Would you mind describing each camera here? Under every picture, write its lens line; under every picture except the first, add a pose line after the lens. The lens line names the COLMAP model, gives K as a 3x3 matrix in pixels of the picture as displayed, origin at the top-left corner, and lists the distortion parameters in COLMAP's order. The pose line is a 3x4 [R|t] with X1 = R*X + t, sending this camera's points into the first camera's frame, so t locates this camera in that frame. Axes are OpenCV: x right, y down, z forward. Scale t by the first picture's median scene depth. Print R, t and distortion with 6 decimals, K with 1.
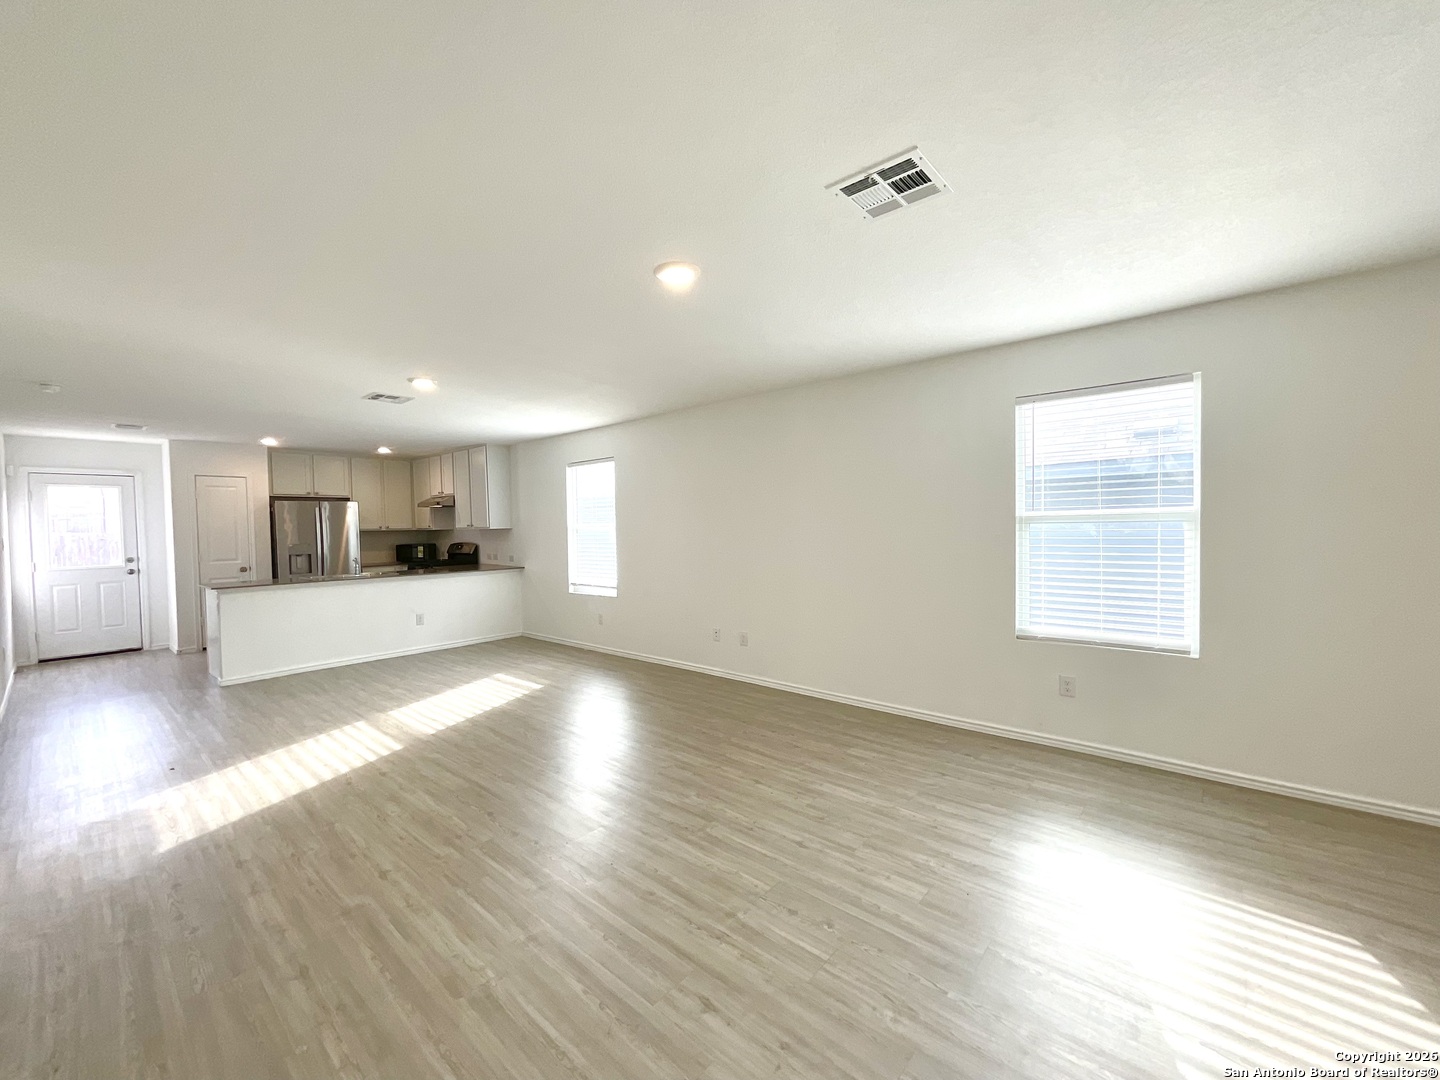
lens RADIAL K [[583.7, 0, 718.2], [0, 583.7, 543.4], [0, 0, 1]] dist [0.001675, 0.000581]
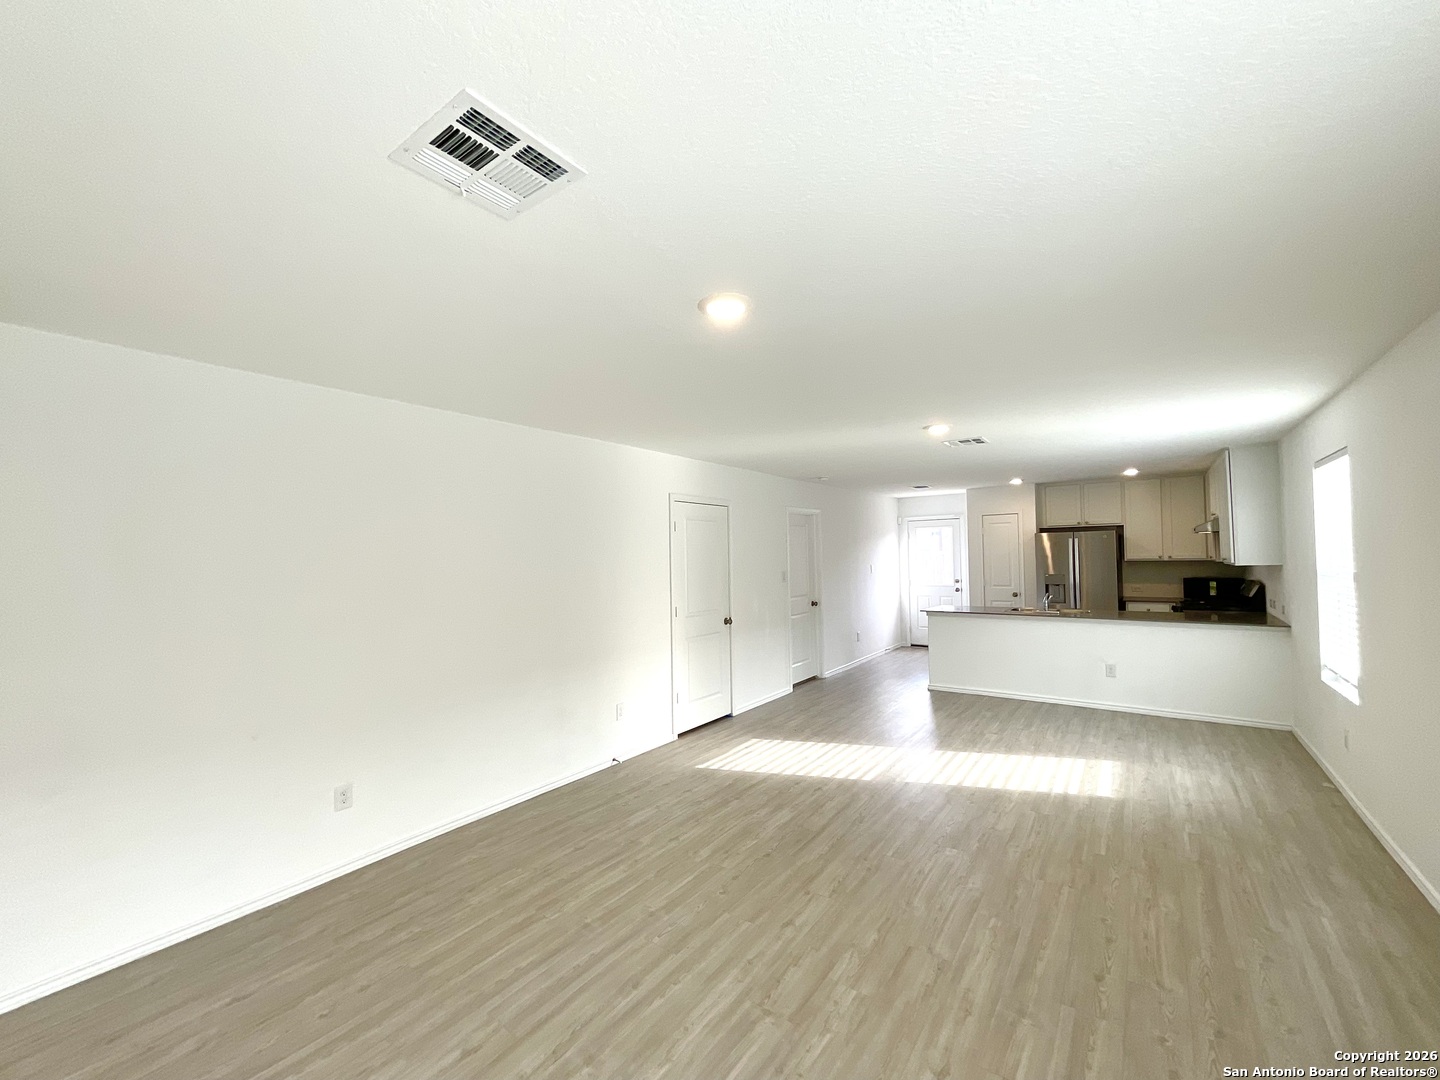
lens RADIAL K [[583.7, 0, 718.2], [0, 583.7, 543.4], [0, 0, 1]] dist [0.001675, 0.000581]
pose [[0.092592, -0.006230, -0.995685, 0.279997], [-0.011736, 0.999904, -0.007348, -0.042264], [0.995635, 0.012366, 0.092510, 0.334793]]
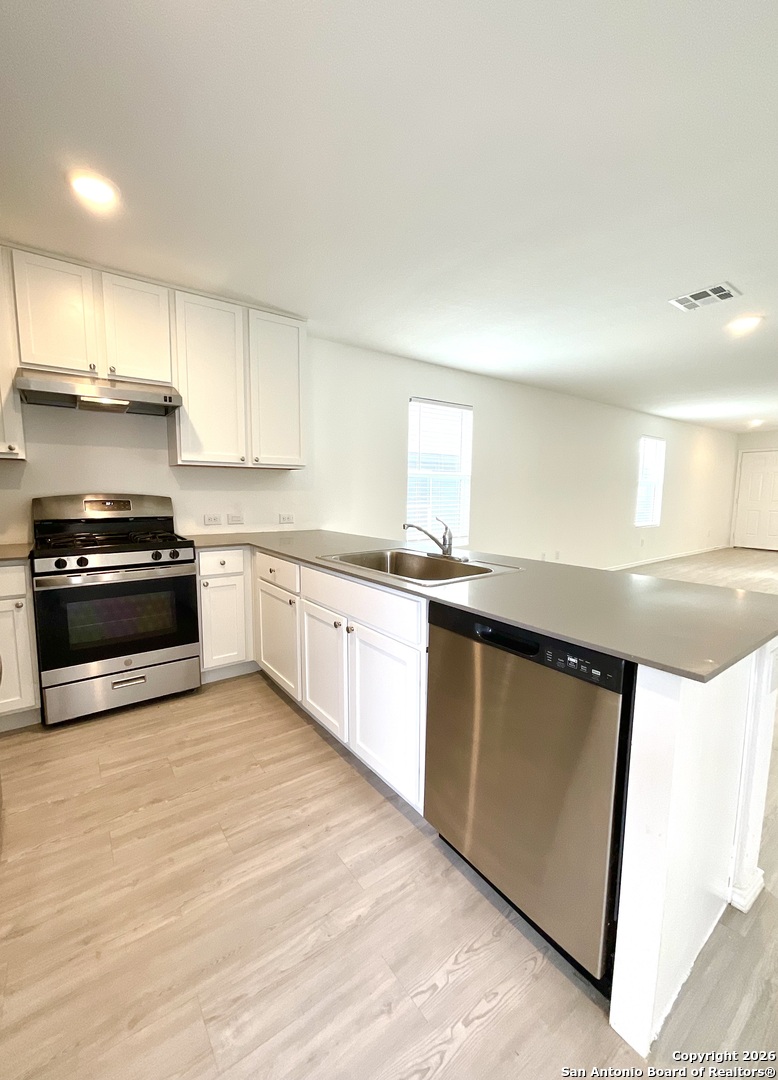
lens RADIAL K [[437.5, 0, 371.0], [0, 437.5, 538.5], [0, 0, 1]] dist [-0.000332, 0.000011]
pose [[0.230380, -0.085217, 0.969362, -0.880823], [0.021855, 0.996360, 0.082396, 0.010990], [-0.972855, 0.002203, 0.231404, 0.904822]]
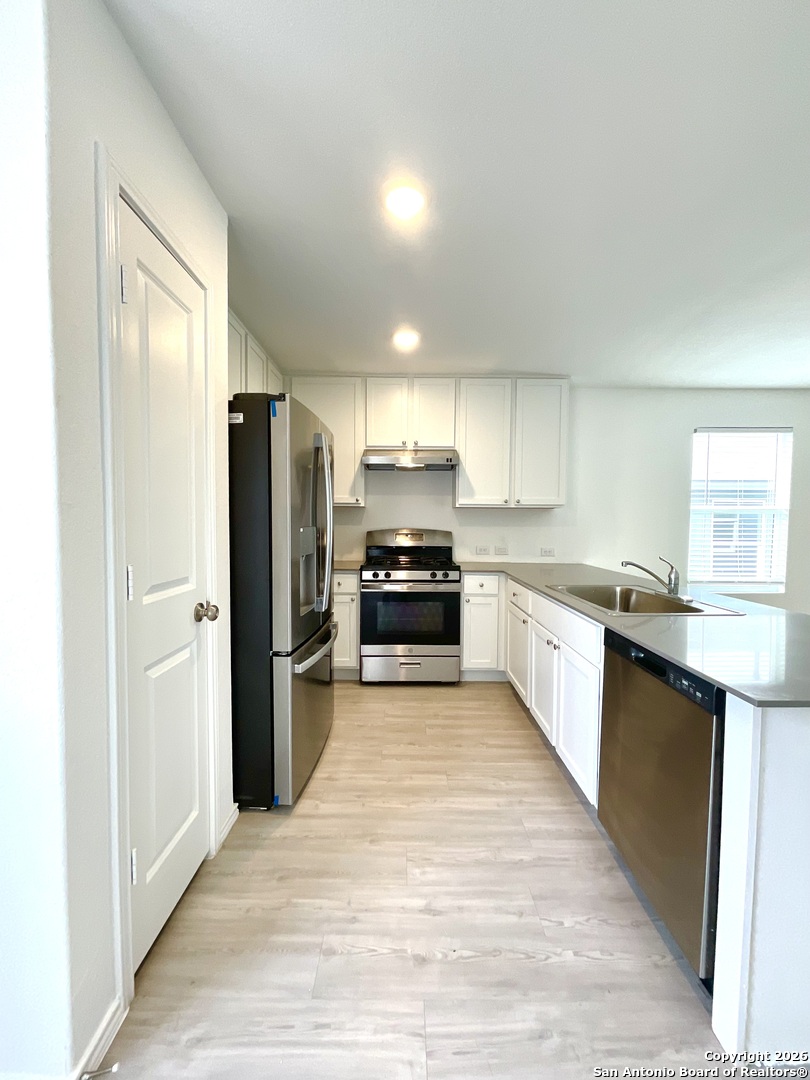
lens RADIAL K [[437.7, 0, 402.5], [0, 437.7, 536.8], [0, 0, 1]] dist [0.001675, 0.000581]
pose [[0.747714, -0.000731, 0.664021, -0.924522], [-0.000609, 0.999998, 0.001788, 0.007354], [-0.664021, -0.001741, 0.747712, 0.818302]]
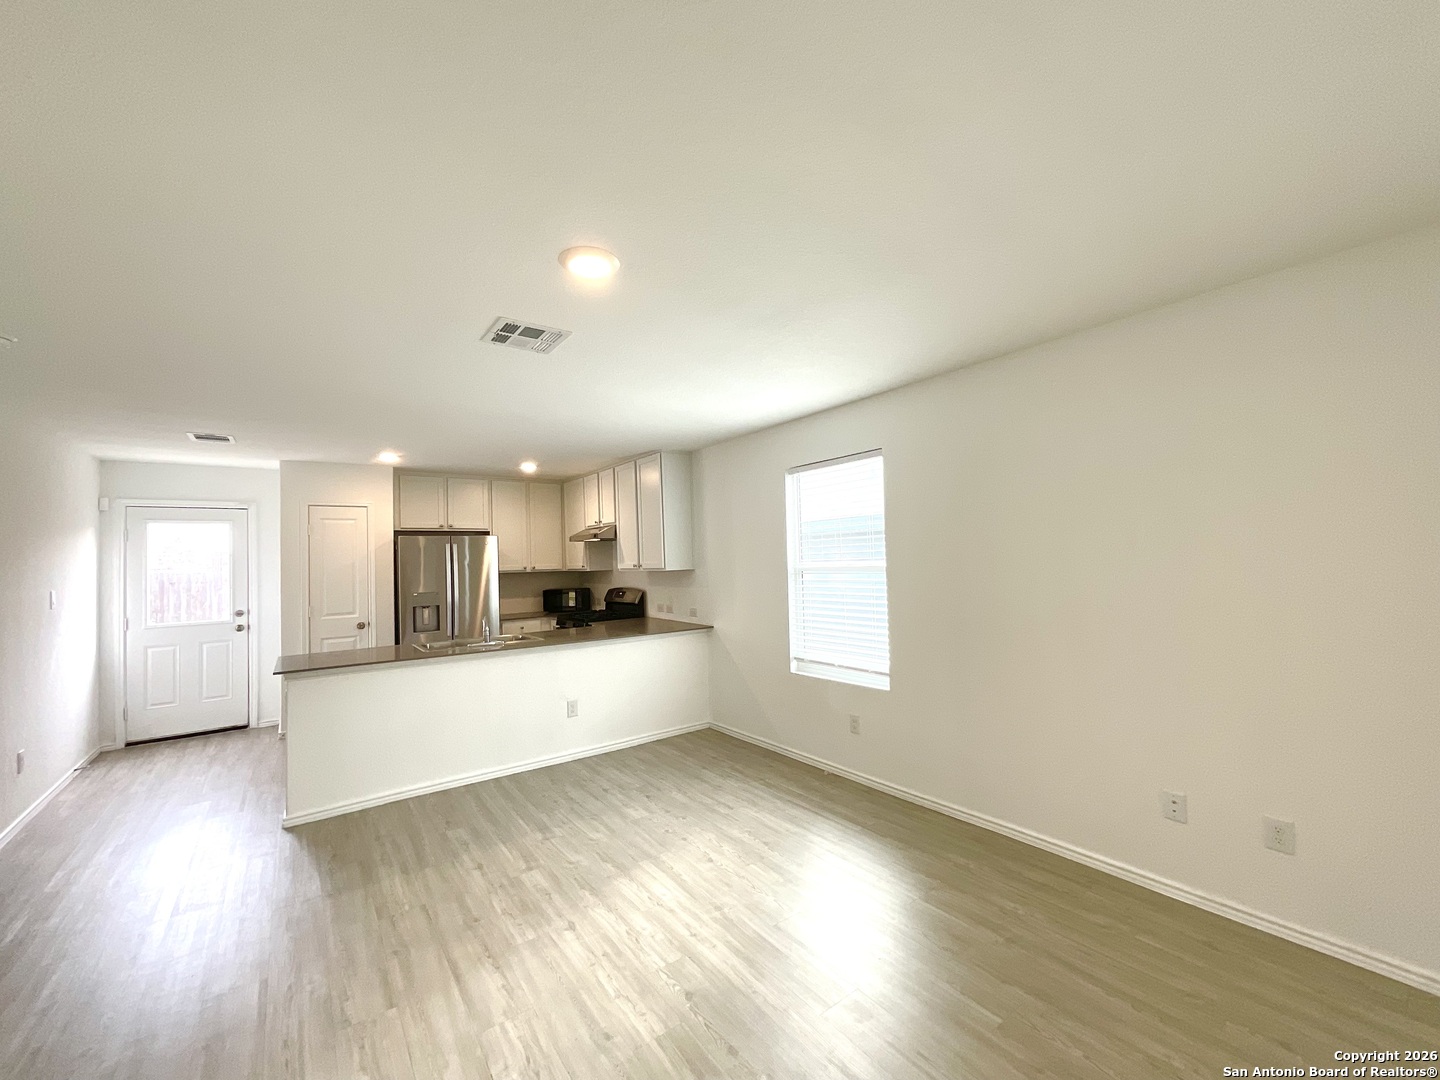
lens RADIAL K [[580.7, 0, 721.4], [0, 580.7, 545.6], [0, 0, 1]] dist [-0.000600, -0.000592]
pose [[0.977265, -0.015590, -0.211446, -0.194833], [0.004698, 0.998640, -0.051916, -0.020197], [0.211968, 0.049743, 0.976010, 0.367702]]
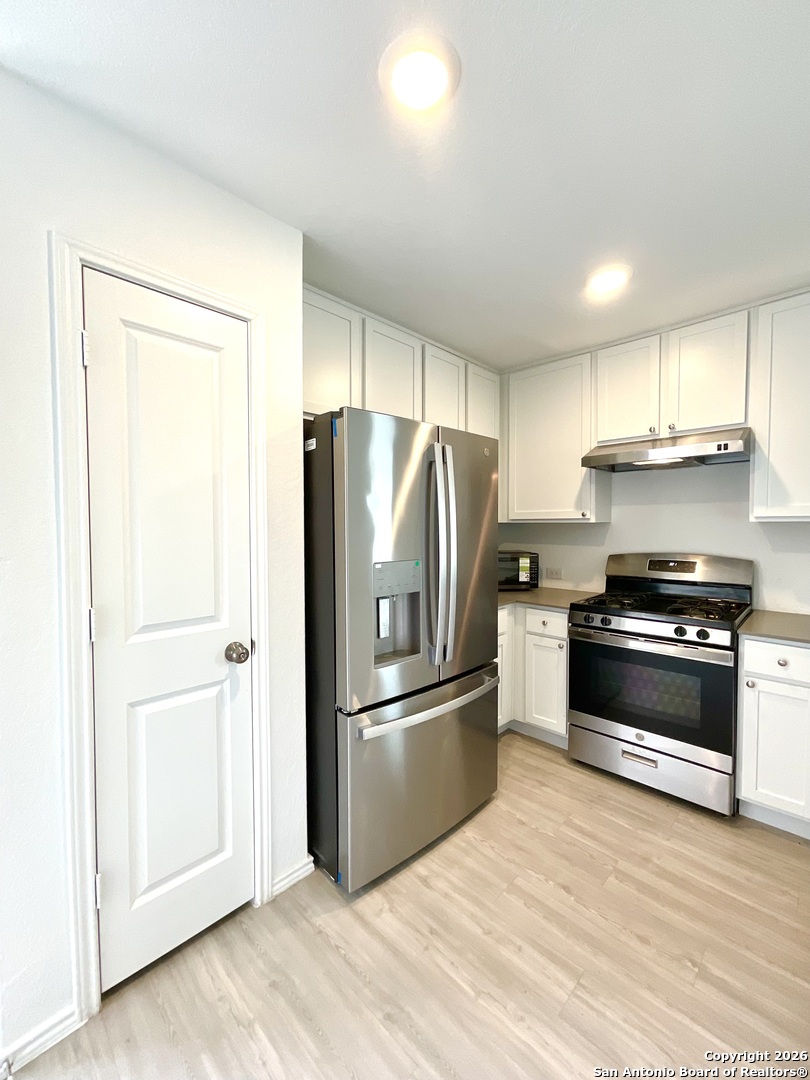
lens RADIAL K [[435.6, 0, 402.3], [0, 435.6, 537.4], [0, 0, 1]] dist [-0.000600, -0.000592]
pose [[0.998592, 0.016804, -0.050308, -0.761898], [-0.016818, 0.999859, 0.000141, -0.012172], [0.050303, 0.000705, 0.998734, 0.840660]]
